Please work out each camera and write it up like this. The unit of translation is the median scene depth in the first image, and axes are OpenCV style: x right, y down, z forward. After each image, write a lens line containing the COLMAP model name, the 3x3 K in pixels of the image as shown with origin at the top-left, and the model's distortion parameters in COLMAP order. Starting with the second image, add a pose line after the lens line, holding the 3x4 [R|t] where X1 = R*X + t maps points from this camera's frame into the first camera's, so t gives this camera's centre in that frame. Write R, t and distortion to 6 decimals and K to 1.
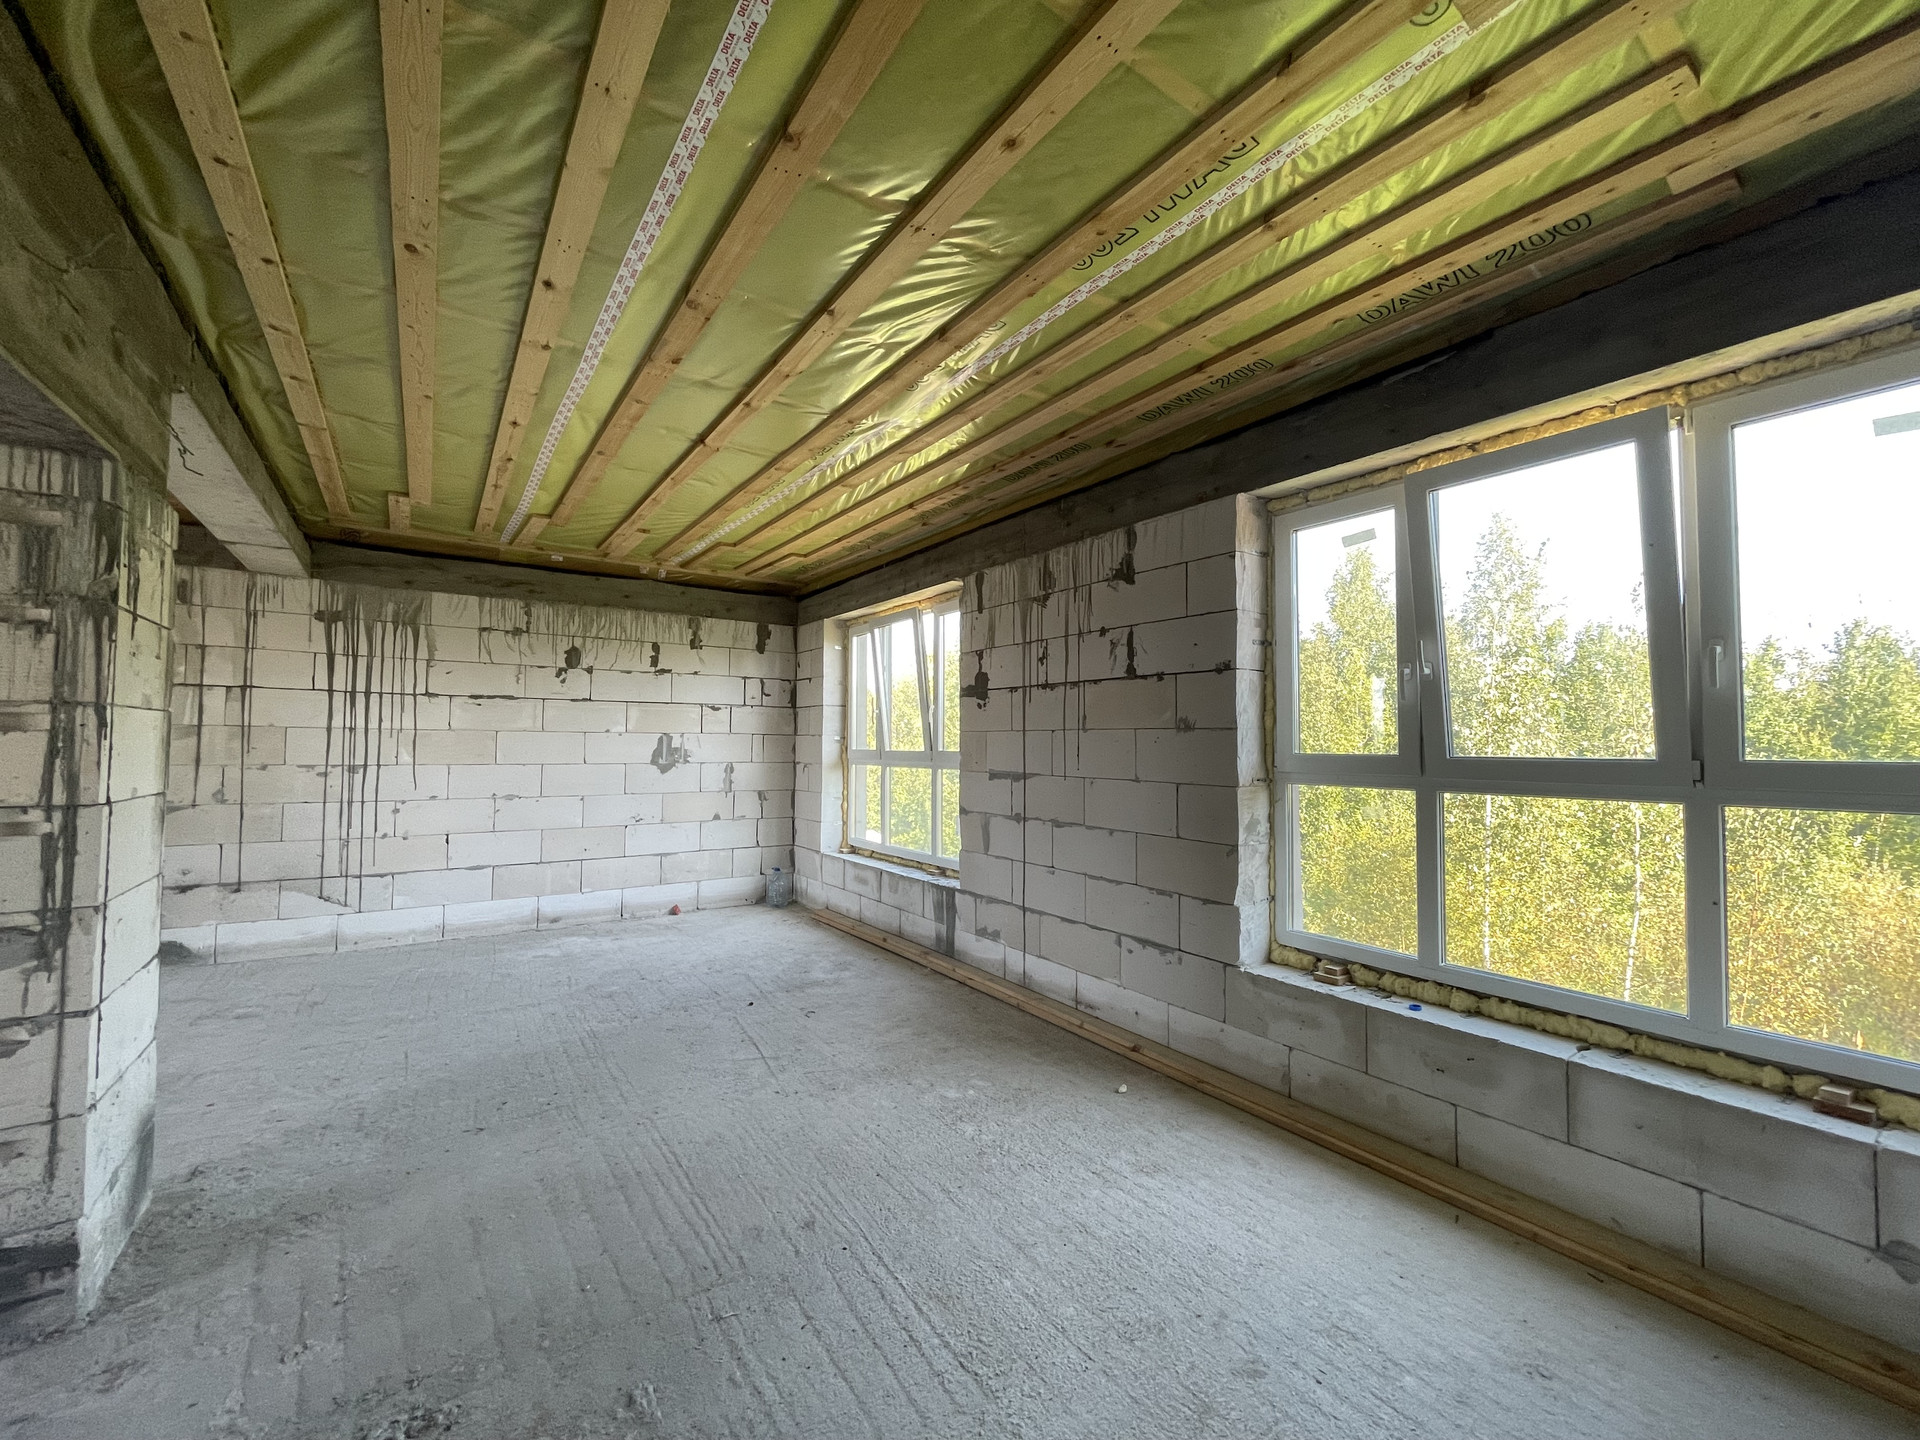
lens RADIAL K [[772.9, 0, 958.8], [0, 772.9, 716.4], [0, 0, 1]] dist [-0.003358, -0.000035]
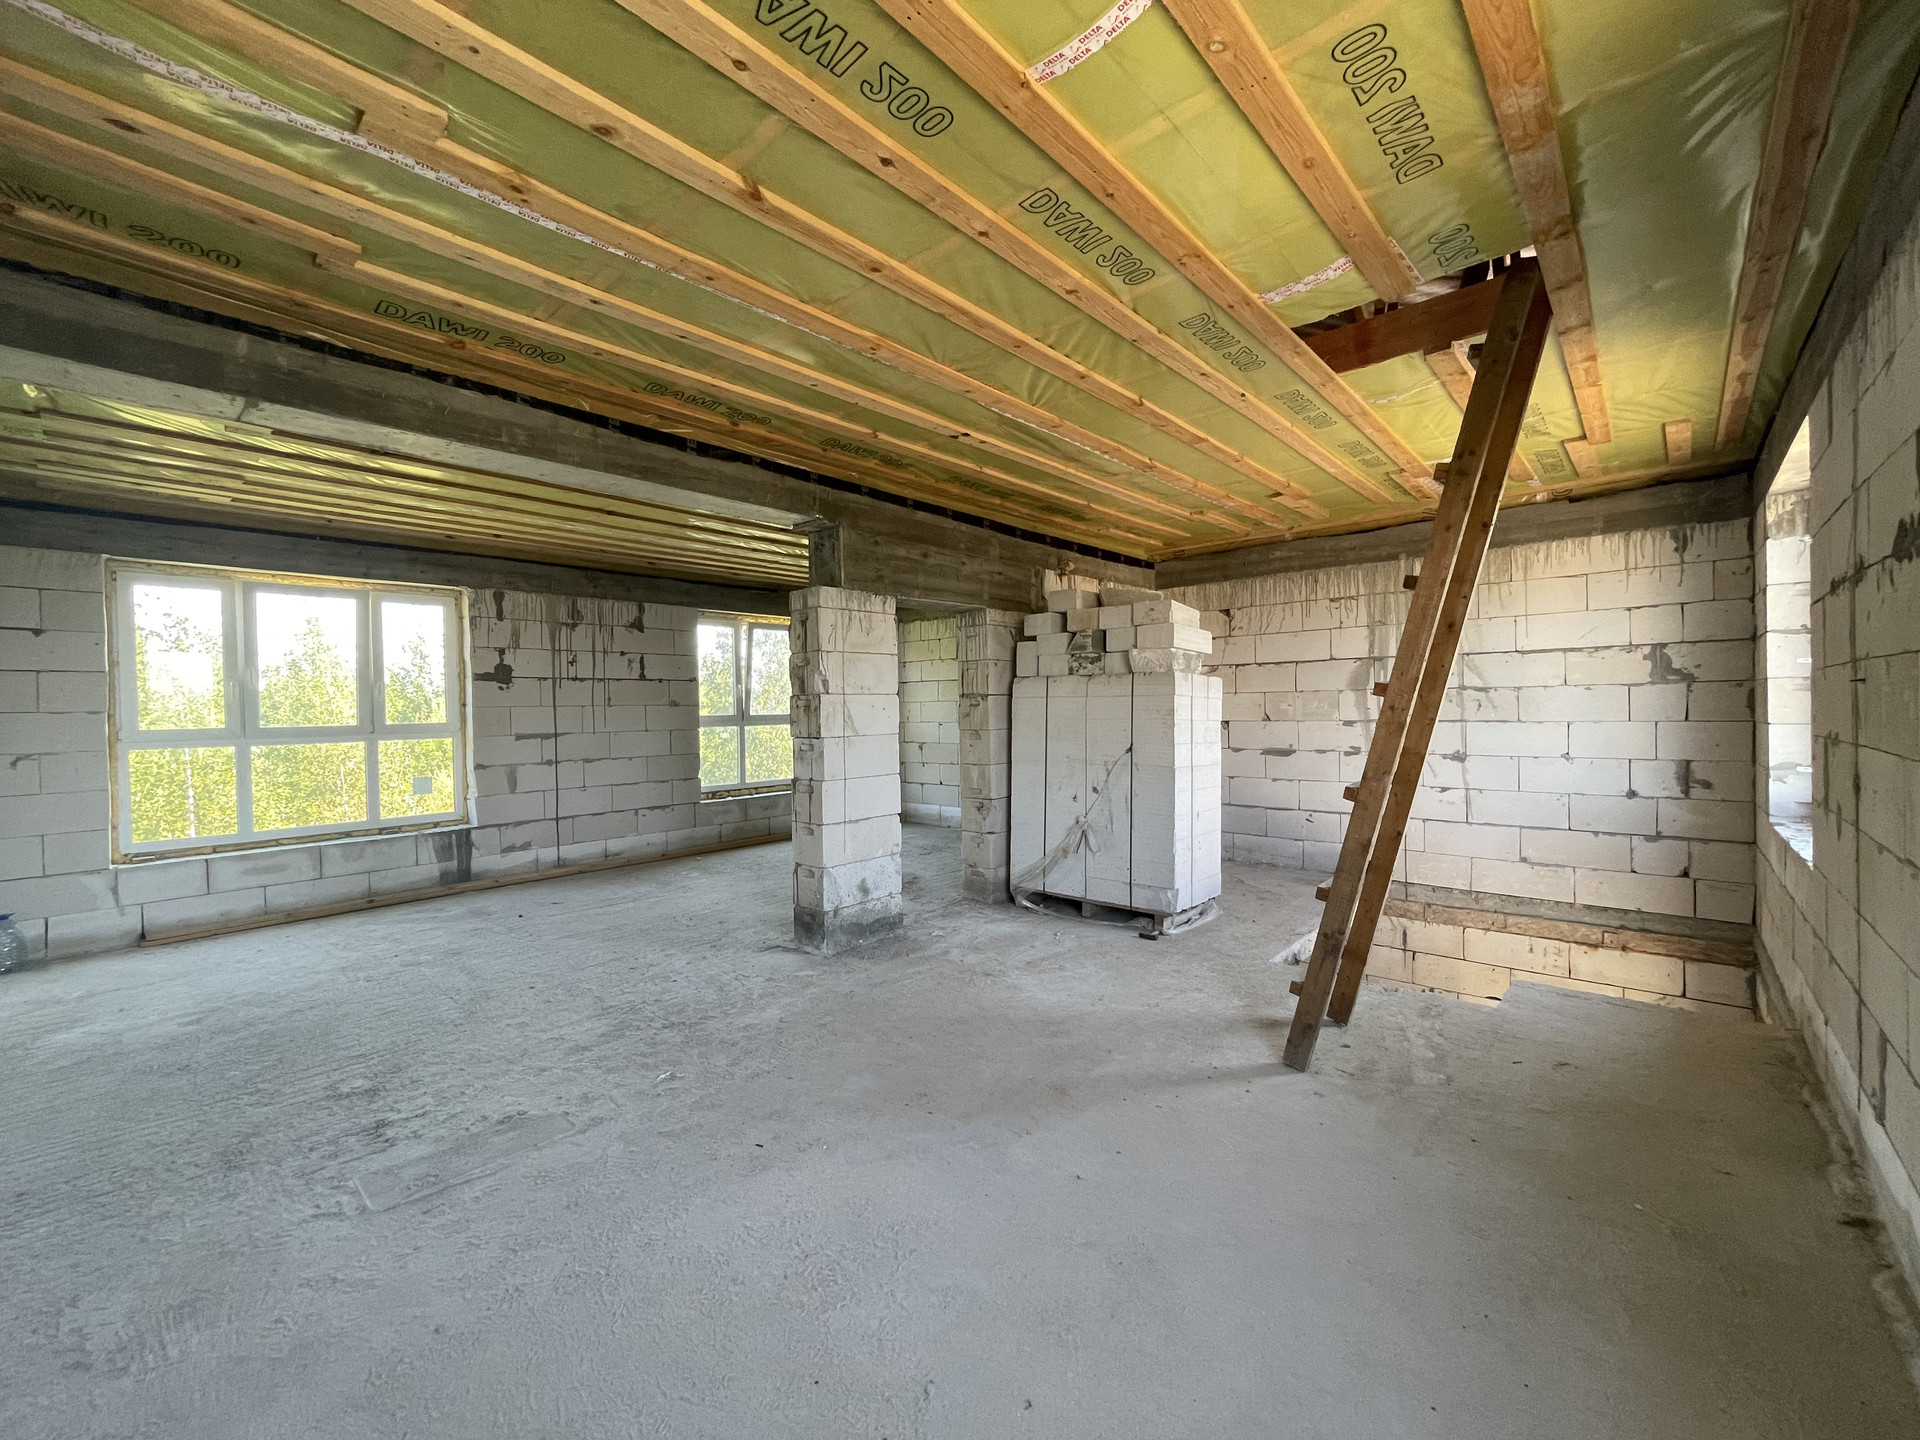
lens RADIAL K [[772.9, 0, 960.8], [0, 772.9, 717.8], [0, 0, 1]] dist [-0.003358, -0.000035]
pose [[-0.230783, -0.014038, 0.972904, -1.815559], [-0.018191, 0.999783, 0.010111, 0.012643], [-0.972835, -0.015365, -0.230988, 0.624941]]
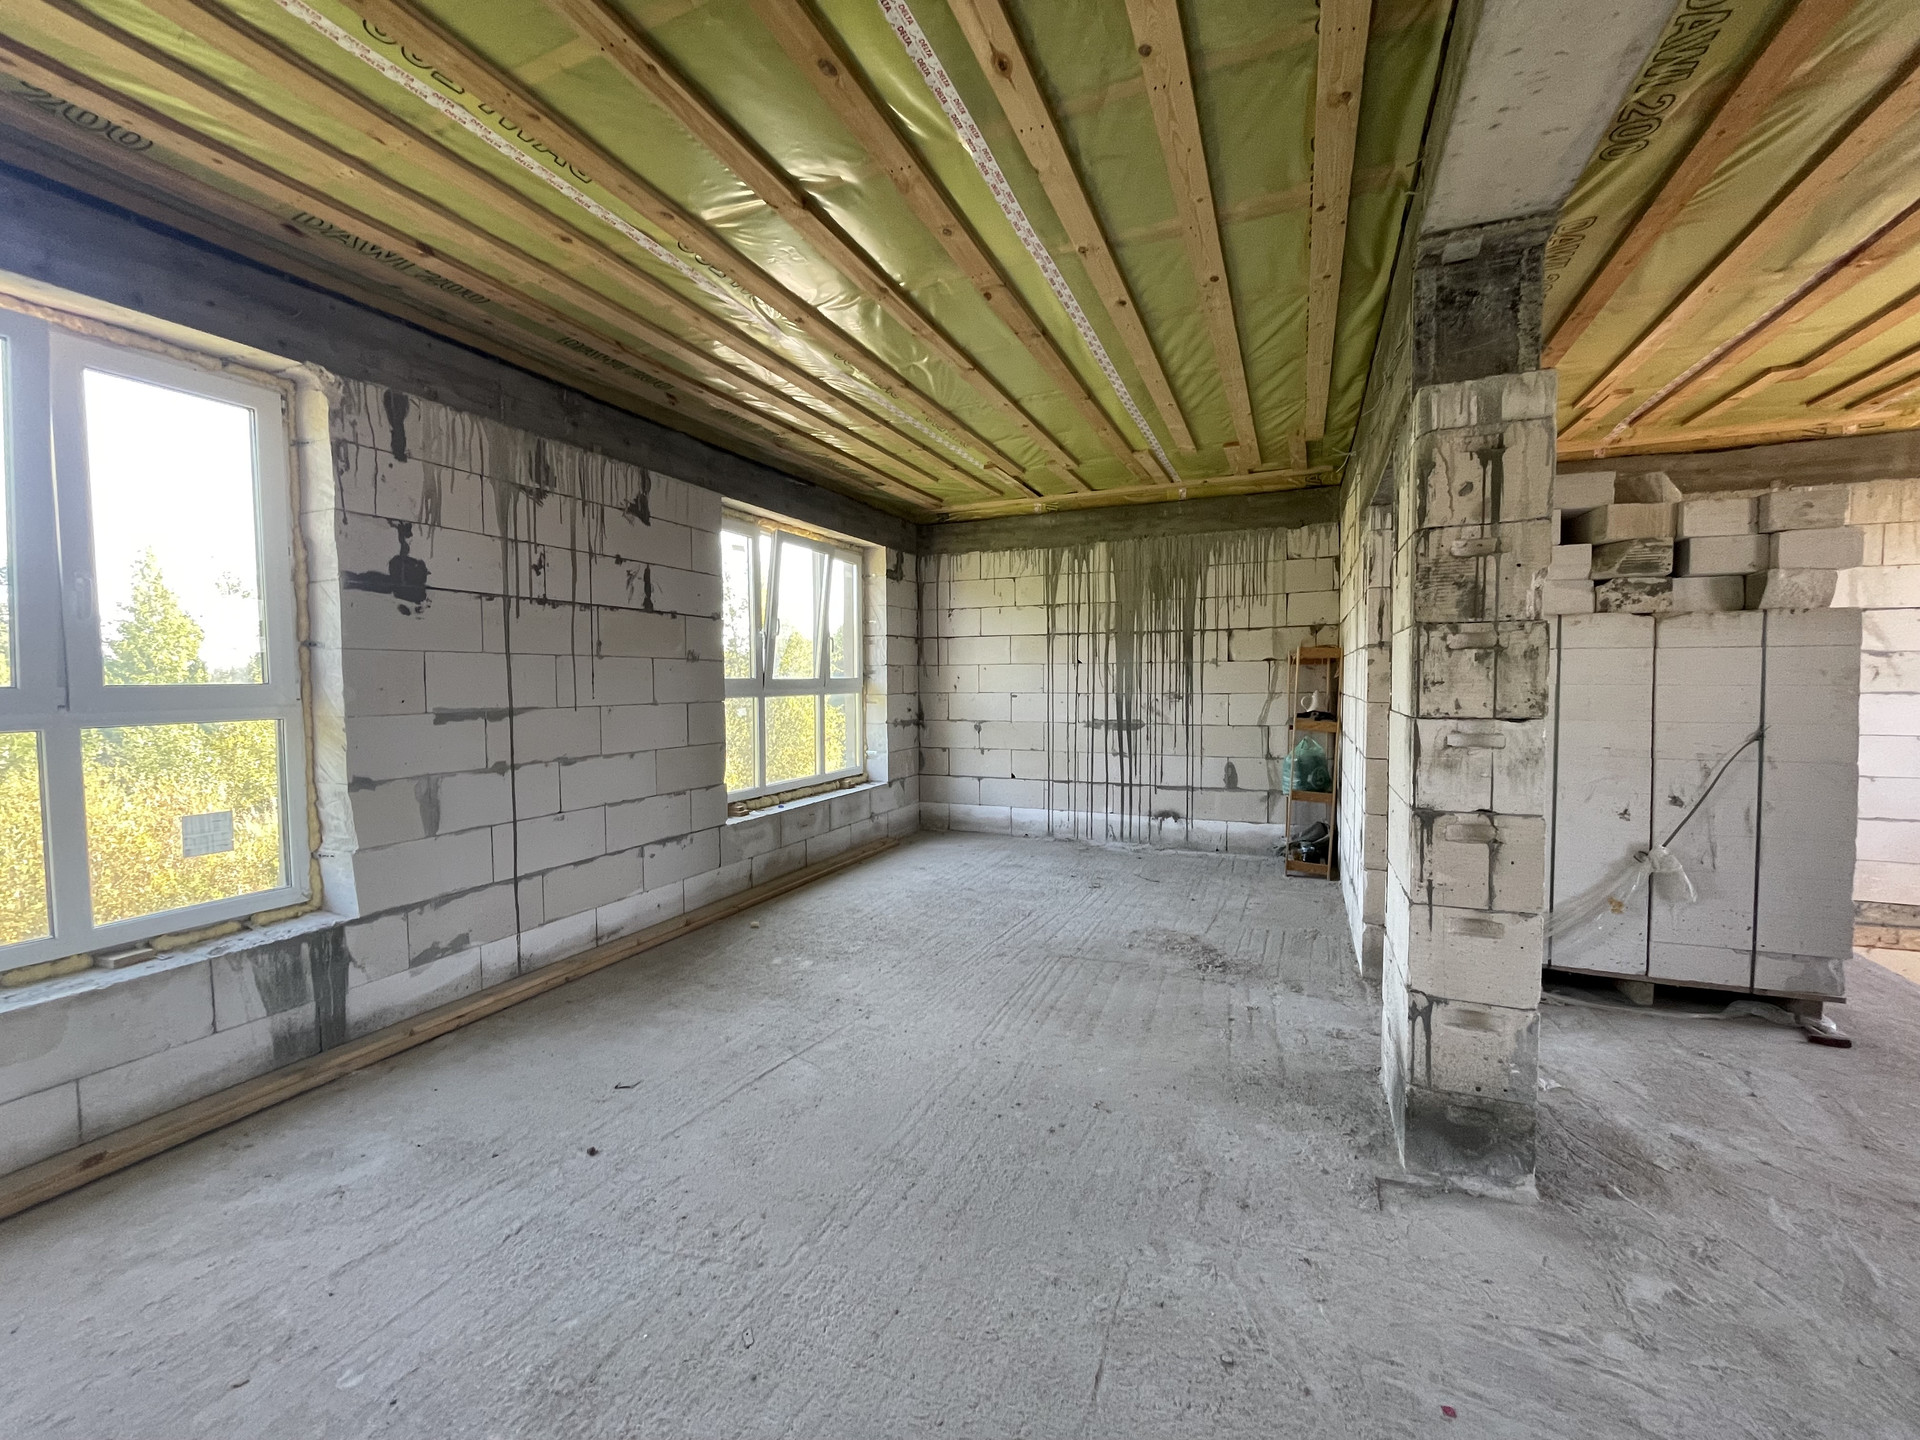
lens RADIAL K [[772.9, 0, 960.3], [0, 772.9, 716.5], [0, 0, 1]] dist [-0.003358, -0.000035]
pose [[-0.525253, -0.043172, 0.849850, -0.903721], [-0.026339, 0.999058, 0.034474, 0.047822], [-0.850538, -0.004276, -0.525896, 1.138668]]
